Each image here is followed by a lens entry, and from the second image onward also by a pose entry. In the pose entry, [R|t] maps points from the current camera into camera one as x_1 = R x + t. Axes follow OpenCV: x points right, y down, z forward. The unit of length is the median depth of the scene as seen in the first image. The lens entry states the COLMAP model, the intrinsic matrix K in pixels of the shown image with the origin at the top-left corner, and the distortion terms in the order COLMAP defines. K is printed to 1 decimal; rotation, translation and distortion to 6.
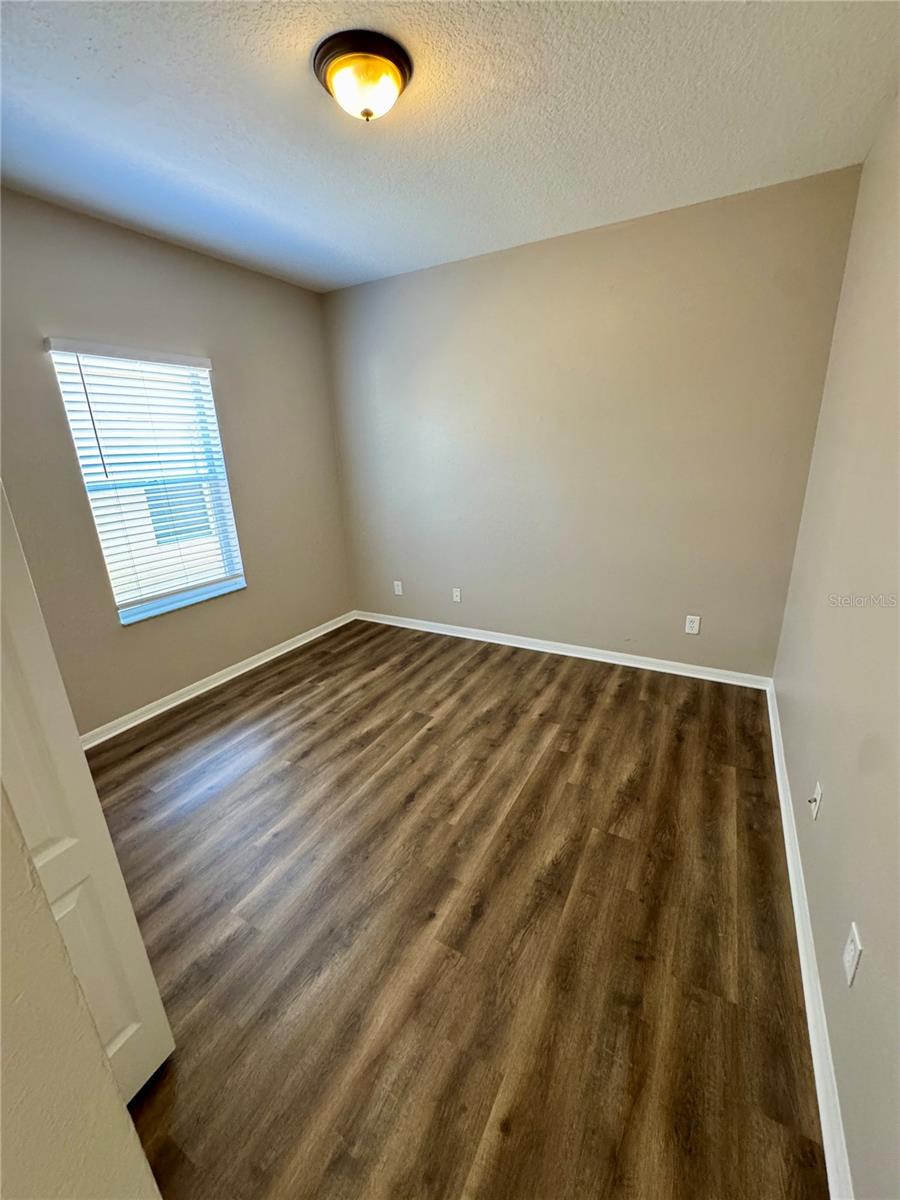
lens RADIAL K [[482.0, 0, 452.2], [0, 482.0, 599.7], [0, 0, 1]] dist [-0.001241, -0.000032]
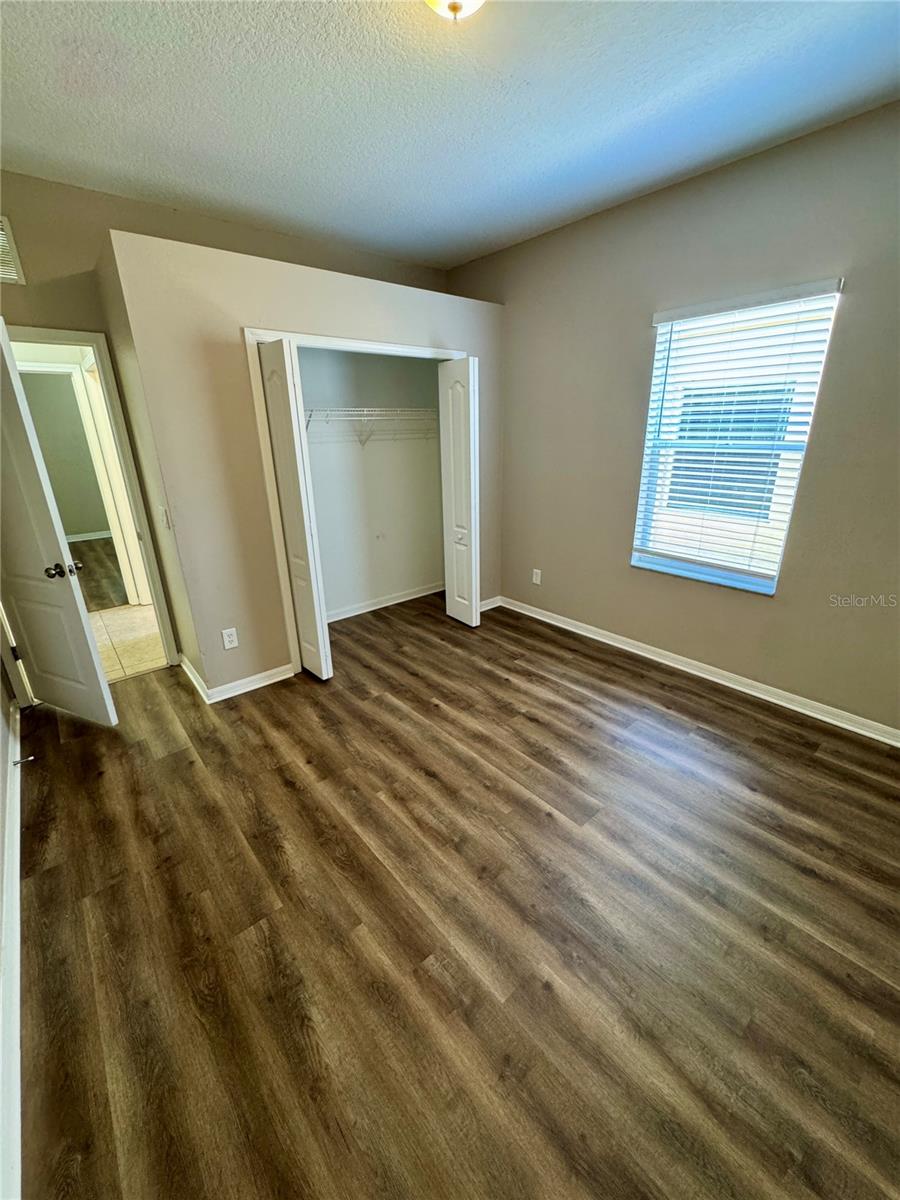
lens RADIAL K [[482.0, 0, 452.2], [0, 482.0, 599.7], [0, 0, 1]] dist [-0.001241, -0.000032]
pose [[-0.352526, 0.357815, -0.864693, 0.616791], [-0.254967, 0.852330, 0.456647, -0.360344], [0.900398, 0.381448, -0.209237, 1.068258]]
